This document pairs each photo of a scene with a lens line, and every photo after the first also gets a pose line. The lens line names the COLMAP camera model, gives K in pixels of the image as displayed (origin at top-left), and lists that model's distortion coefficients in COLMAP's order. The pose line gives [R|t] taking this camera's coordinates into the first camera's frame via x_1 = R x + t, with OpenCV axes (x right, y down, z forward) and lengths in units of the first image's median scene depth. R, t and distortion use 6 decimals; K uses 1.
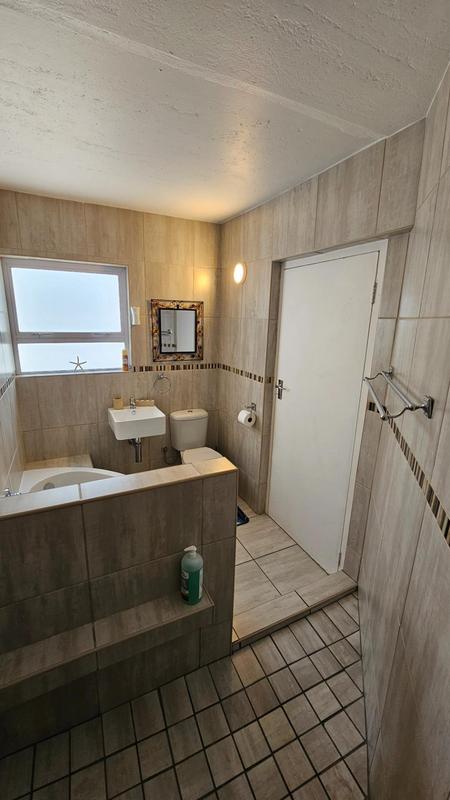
lens RADIAL K [[323.5, 0, 225.0], [0, 323.5, 400.0], [0, 0, 1]] dist [-0.000056, -0.000173]
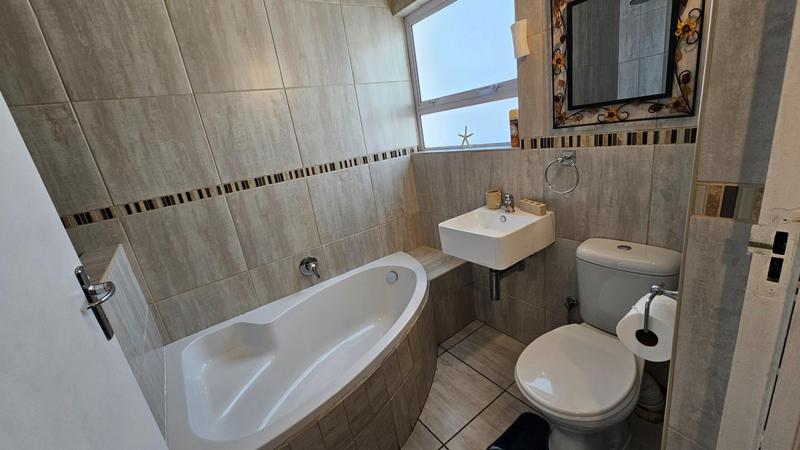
lens RADIAL K [[323.5, 0, 400.7], [0, 323.5, 227.3], [0, 0, 1]] dist [-0.000056, -0.000173]
pose [[0.187987, 0.235837, -0.953437, 0.247688], [-0.102797, 0.970136, 0.219700, -0.055684], [0.976777, 0.056710, 0.206616, 0.676076]]
